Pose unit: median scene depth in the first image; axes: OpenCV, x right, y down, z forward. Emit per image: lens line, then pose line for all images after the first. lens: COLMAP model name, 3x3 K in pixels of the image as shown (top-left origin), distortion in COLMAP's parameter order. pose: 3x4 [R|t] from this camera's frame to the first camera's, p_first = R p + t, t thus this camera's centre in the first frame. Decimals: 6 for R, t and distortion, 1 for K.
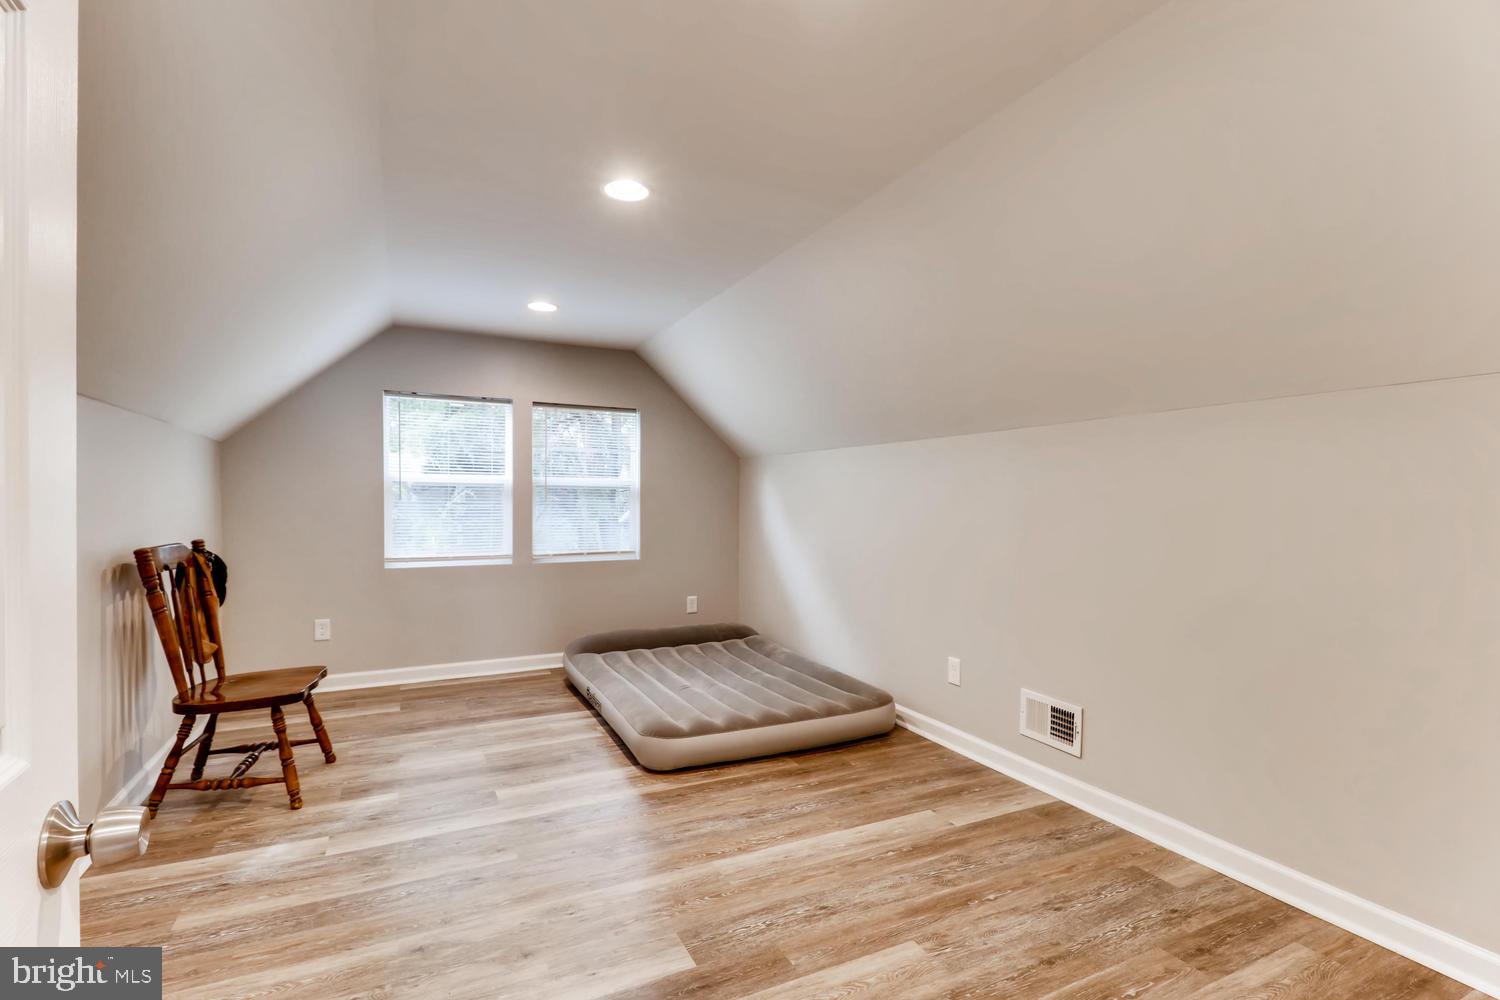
lens RADIAL K [[689.0, 0, 748.4], [0, 689.0, 495.9], [0, 0, 1]] dist [0.015070, -0.005450]
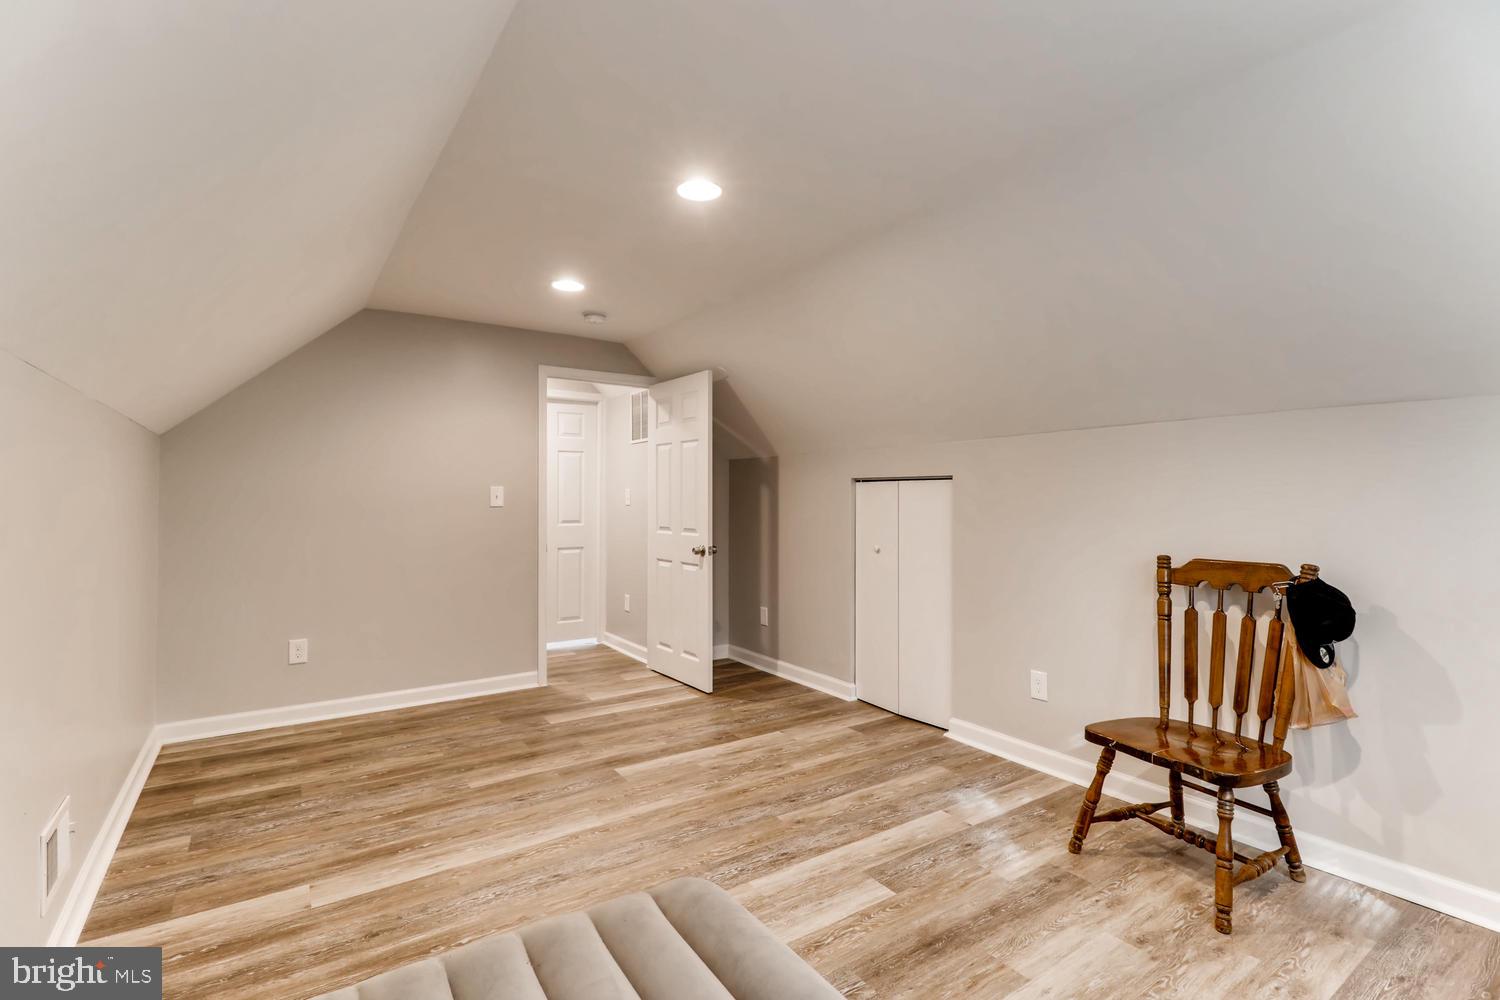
lens RADIAL K [[689.0, 0, 755.9], [0, 689.0, 492.6], [0, 0, 1]] dist [0.015070, -0.005450]
pose [[-0.987597, -0.010560, -0.156655, -0.111282], [-0.008179, 0.999841, -0.015838, 0.002752], [0.156798, -0.014360, -0.987526, 2.087482]]
